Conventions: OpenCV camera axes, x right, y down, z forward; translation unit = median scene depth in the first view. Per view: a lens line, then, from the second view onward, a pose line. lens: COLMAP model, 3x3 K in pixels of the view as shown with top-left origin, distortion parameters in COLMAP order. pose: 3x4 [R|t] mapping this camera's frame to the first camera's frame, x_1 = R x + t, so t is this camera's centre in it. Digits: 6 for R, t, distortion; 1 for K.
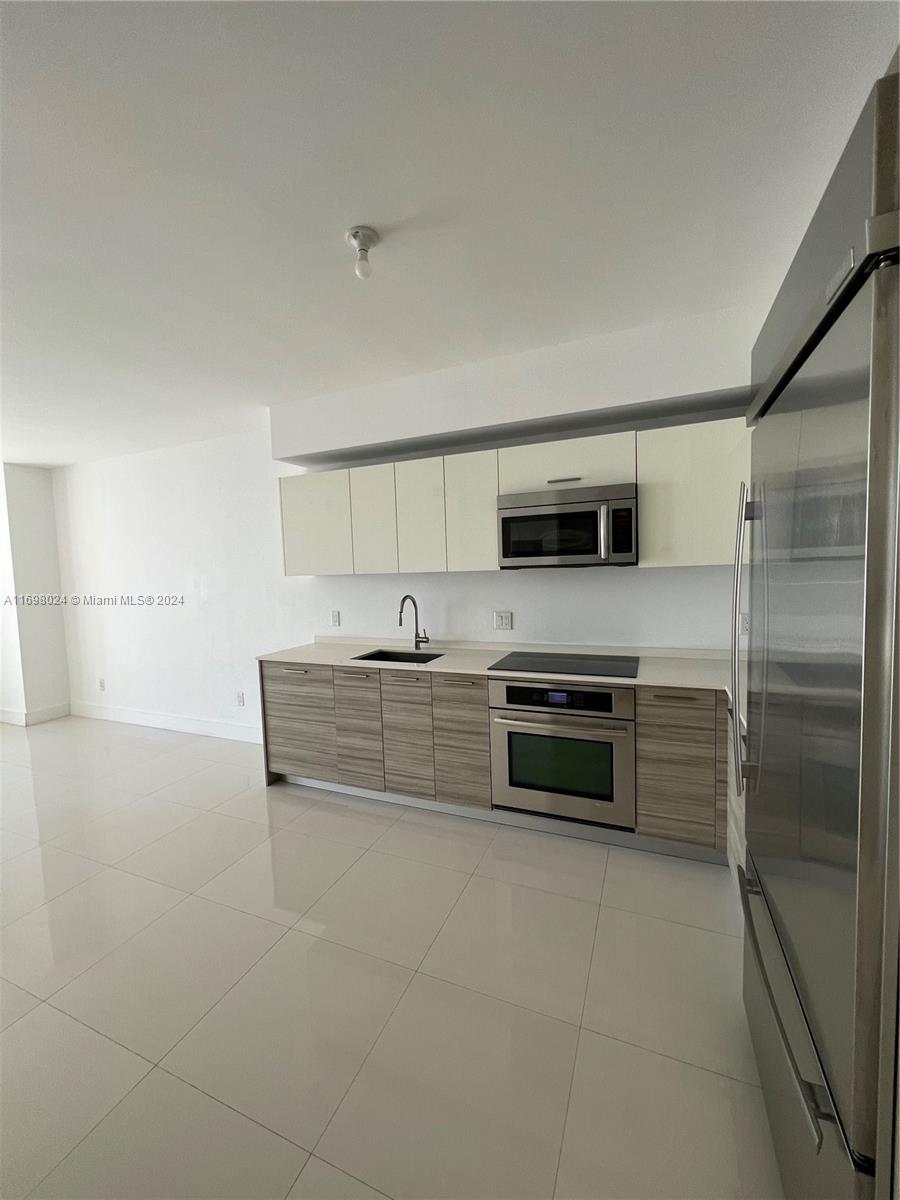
lens RADIAL K [[480.1, 0, 449.9], [0, 480.1, 598.4], [0, 0, 1]] dist [-0.006052, -0.000624]
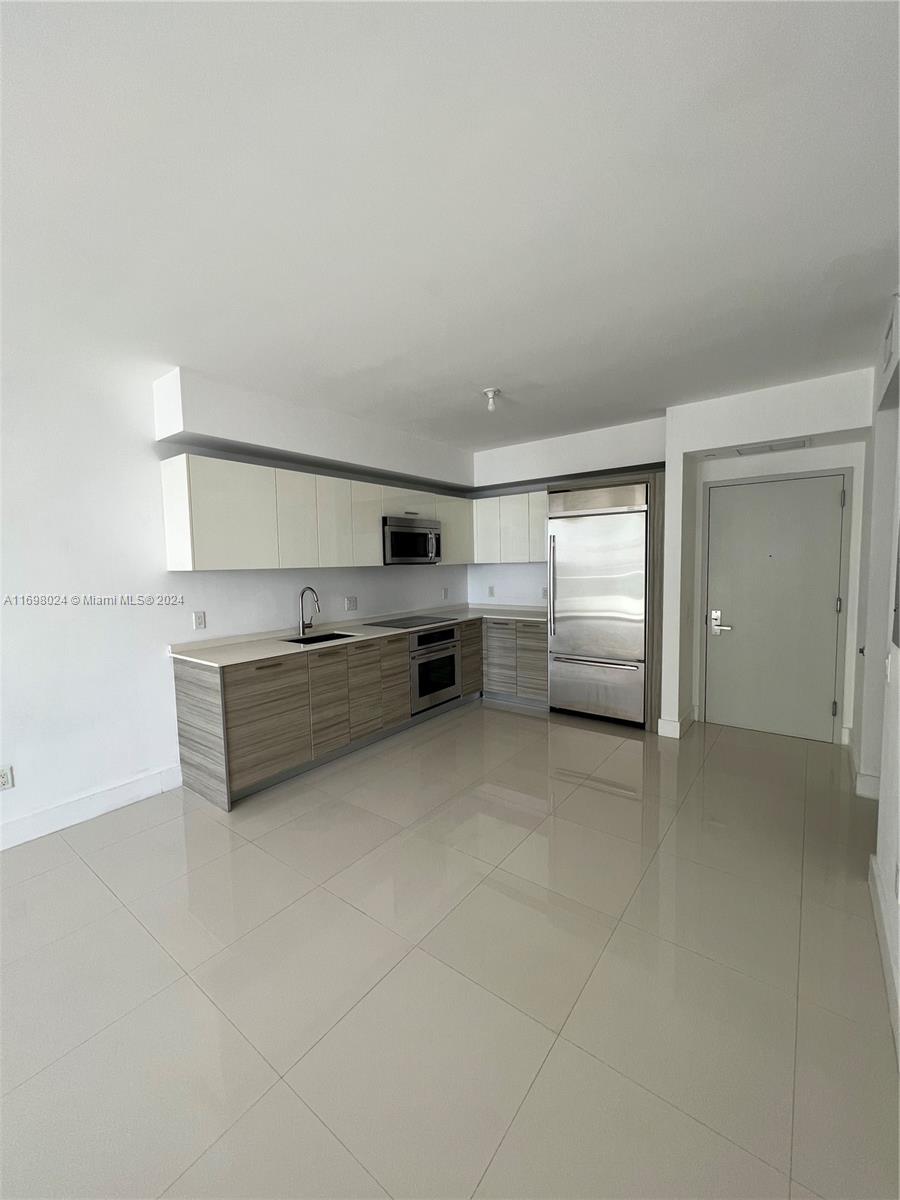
lens RADIAL K [[480.1, 0, 450.4], [0, 480.1, 598.2], [0, 0, 1]] dist [-0.006052, -0.000624]
pose [[0.239338, -0.046444, 0.969825, -1.265440], [0.077418, 0.996588, 0.028620, 0.014886], [-0.967845, 0.068232, 0.242117, 0.431825]]
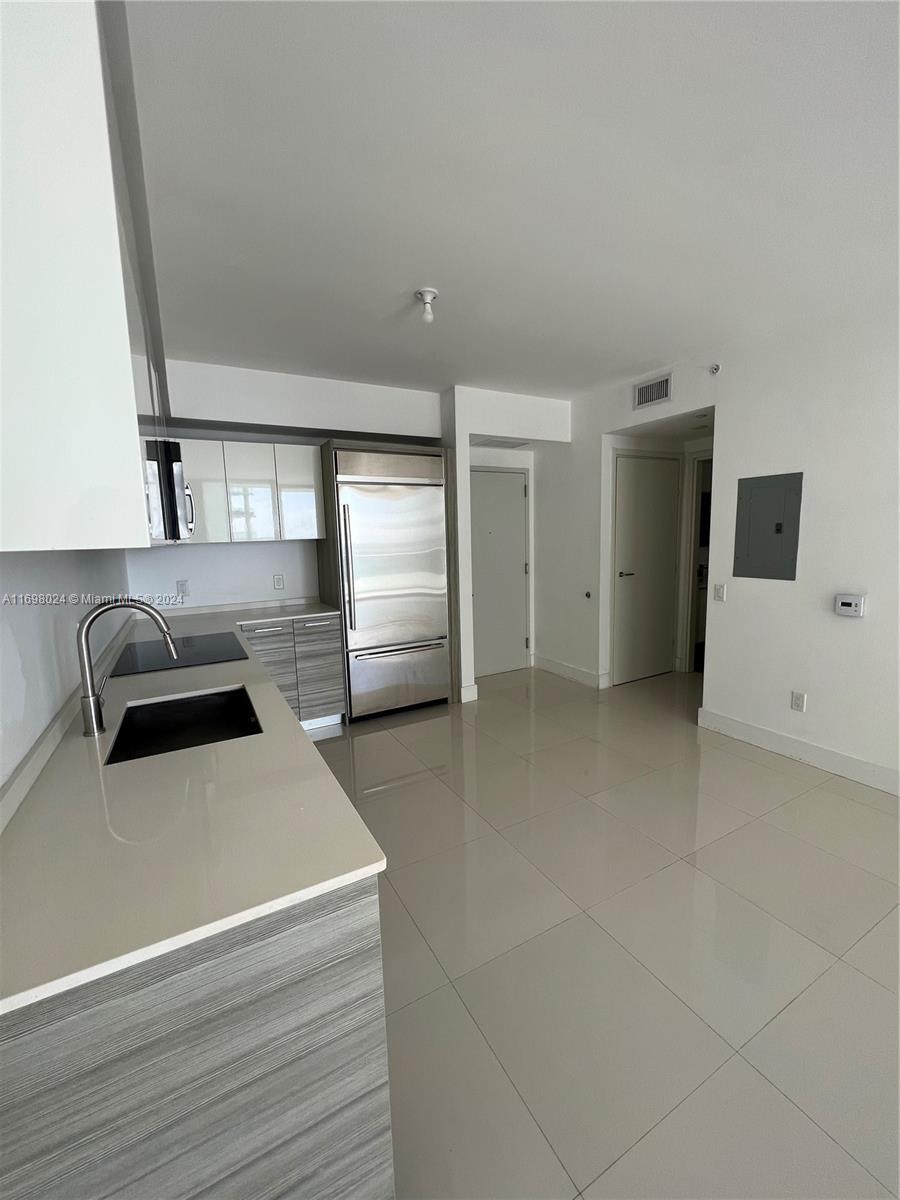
lens RADIAL K [[480.1, 0, 451.4], [0, 480.1, 599.1], [0, 0, 1]] dist [-0.006052, -0.000624]
pose [[-0.787949, -0.024925, 0.615236, -0.612345], [0.096024, 0.981982, 0.162763, -0.058563], [-0.608207, 0.187326, -0.771358, 1.354111]]
